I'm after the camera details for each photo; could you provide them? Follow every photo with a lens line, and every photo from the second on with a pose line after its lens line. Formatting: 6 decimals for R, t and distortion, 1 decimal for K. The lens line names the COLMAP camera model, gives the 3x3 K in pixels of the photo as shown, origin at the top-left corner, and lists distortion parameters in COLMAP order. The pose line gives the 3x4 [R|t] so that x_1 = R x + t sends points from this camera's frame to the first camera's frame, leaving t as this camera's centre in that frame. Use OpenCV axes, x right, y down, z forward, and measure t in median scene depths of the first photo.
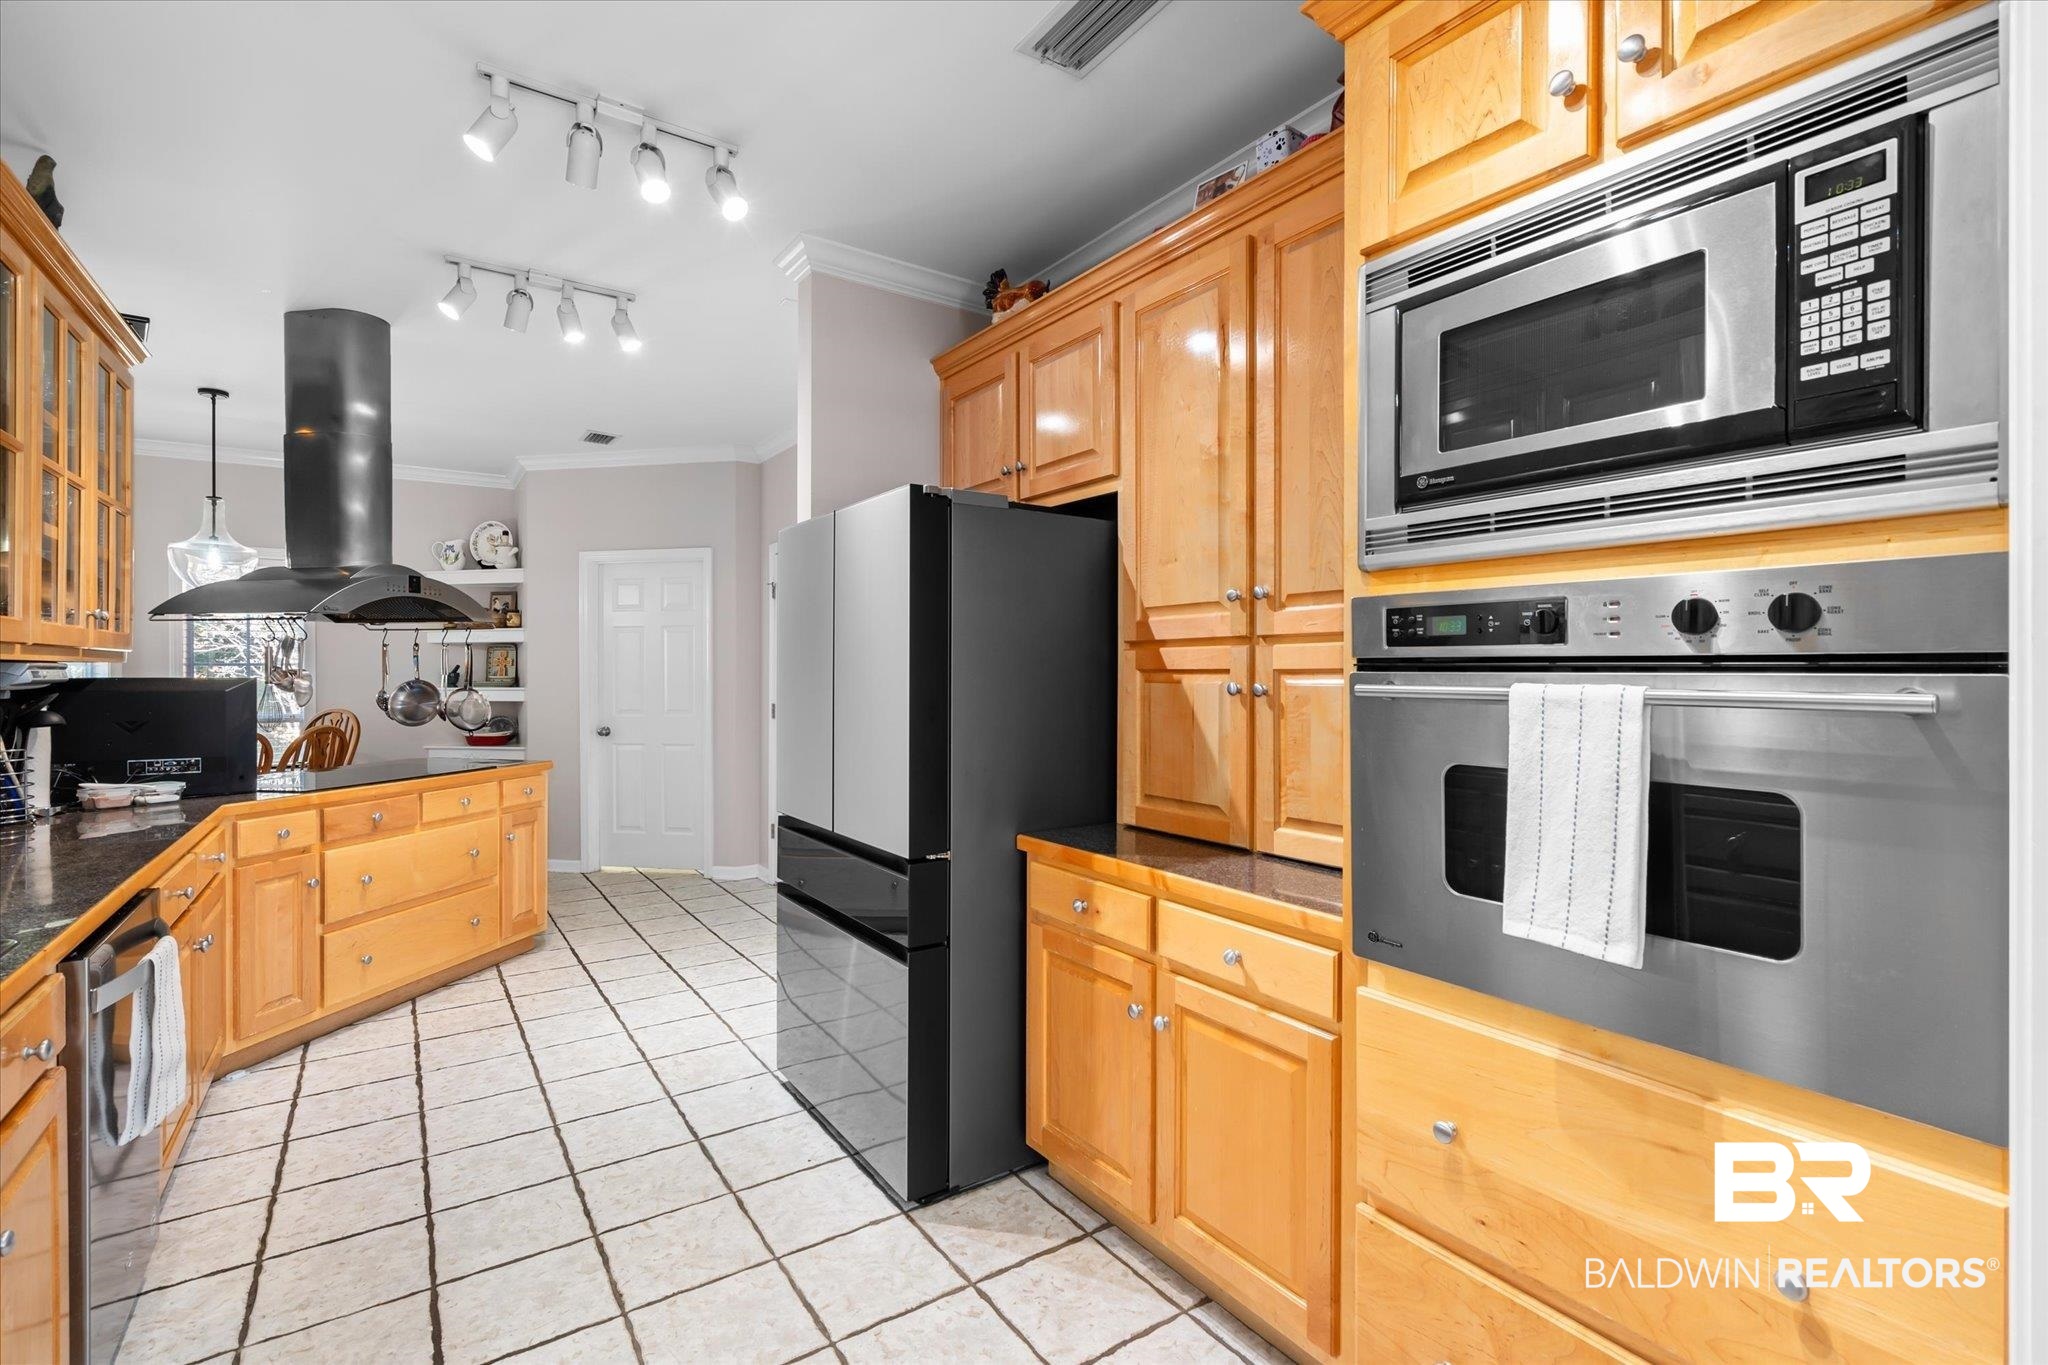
lens RADIAL K [[941.2, 0, 1028.8], [0, 941.2, 680.4], [0, 0, 1]] dist [0.001751, 0.000125]
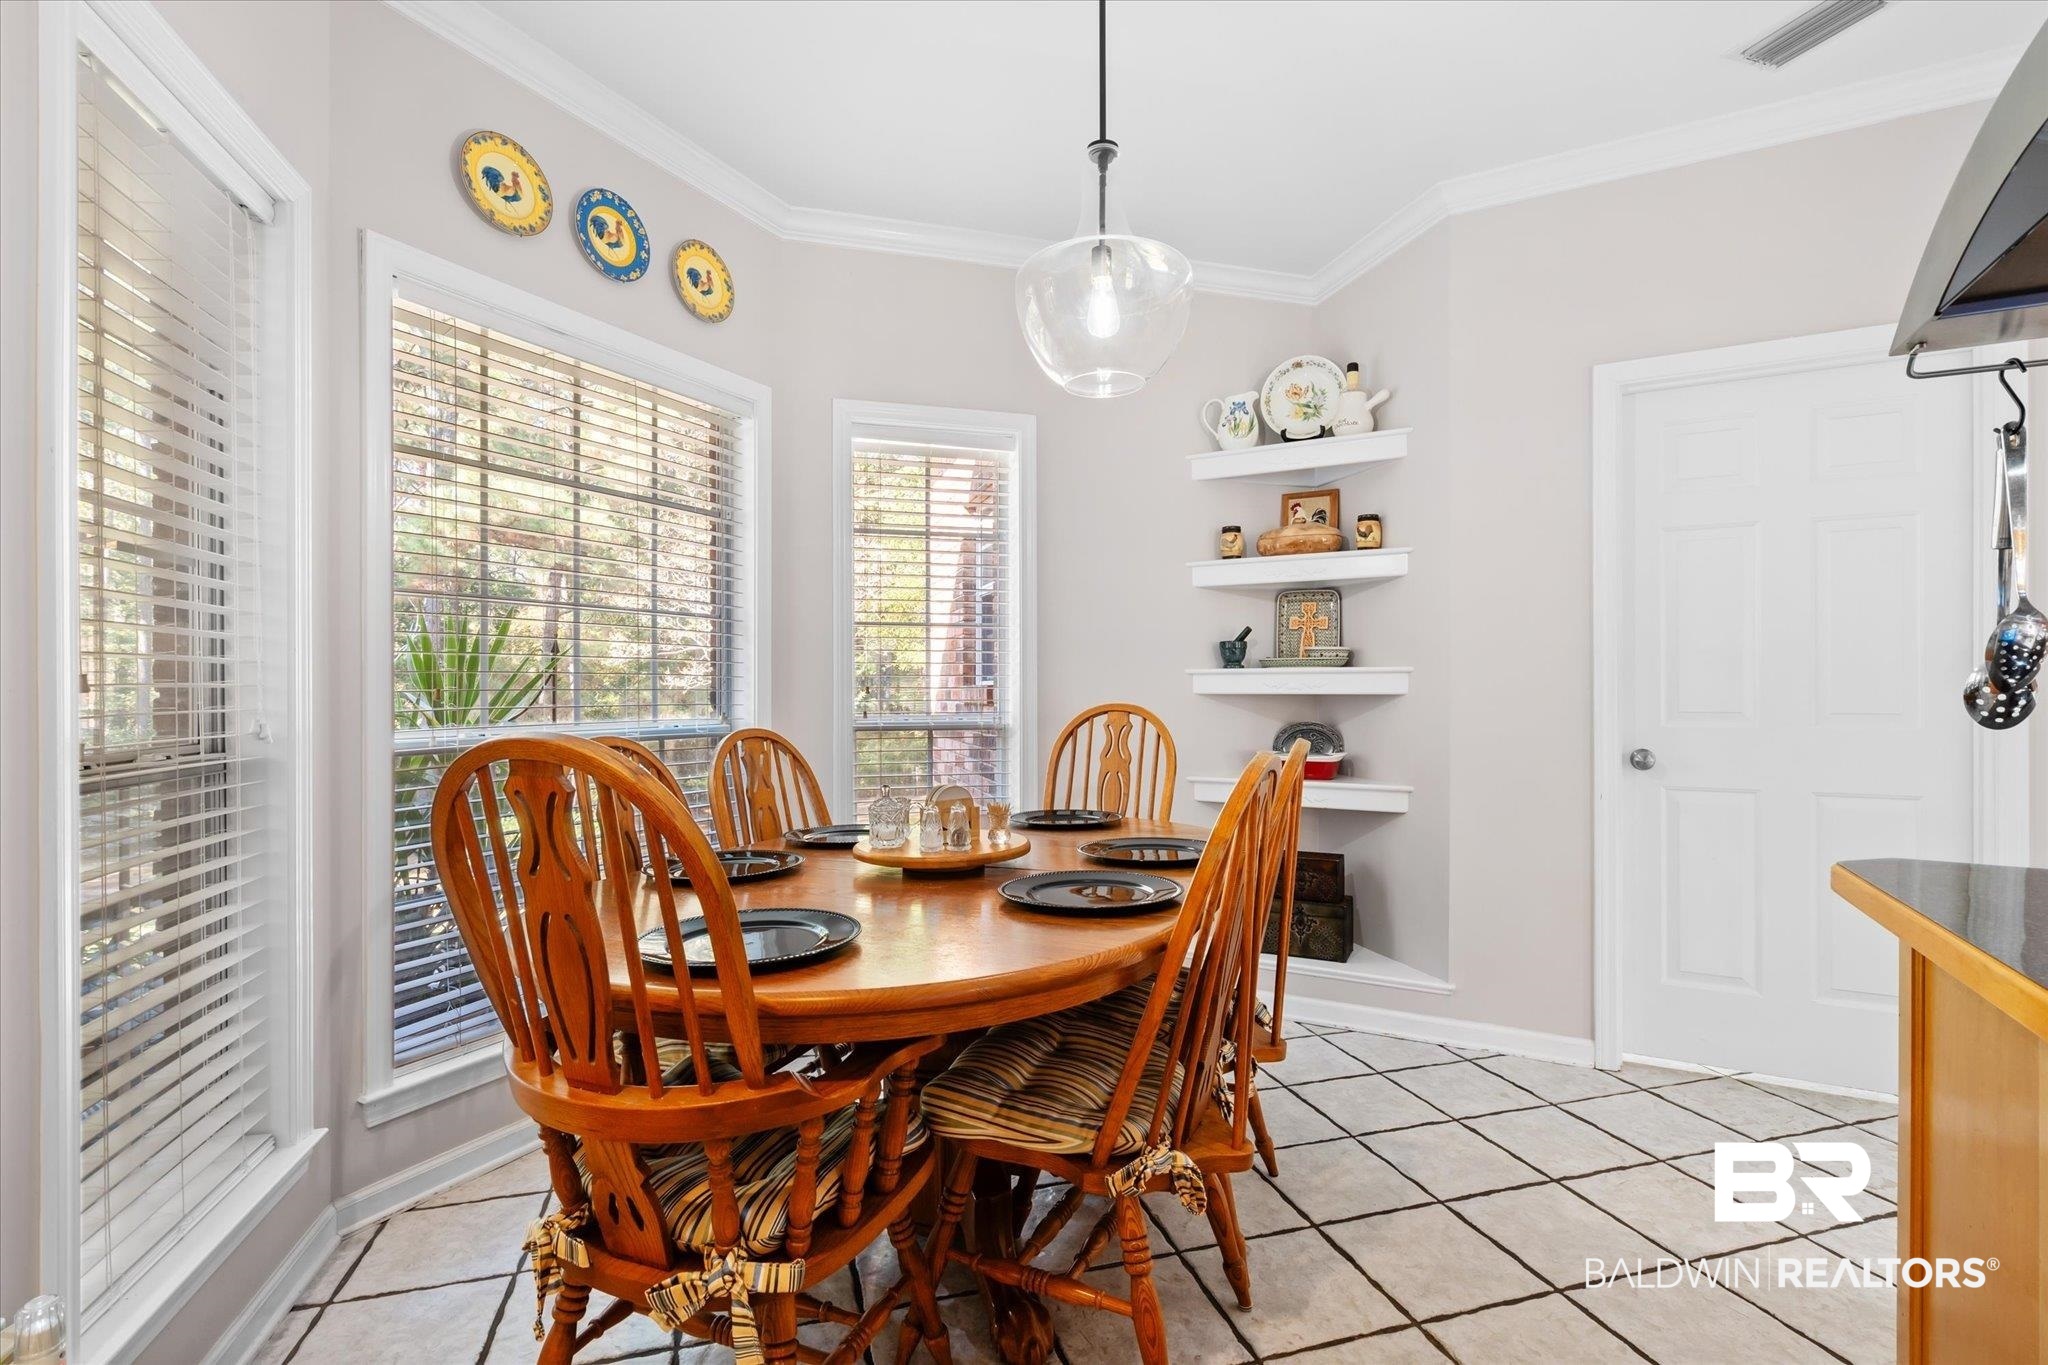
lens RADIAL K [[941.2, 0, 1024.1], [0, 941.2, 685.8], [0, 0, 1]] dist [0.001751, 0.000125]
pose [[0.950653, -0.002124, -0.310250, -0.564895], [0.000619, 0.999988, -0.004948, 0.020166], [0.310257, 0.004511, 0.950642, 0.453871]]
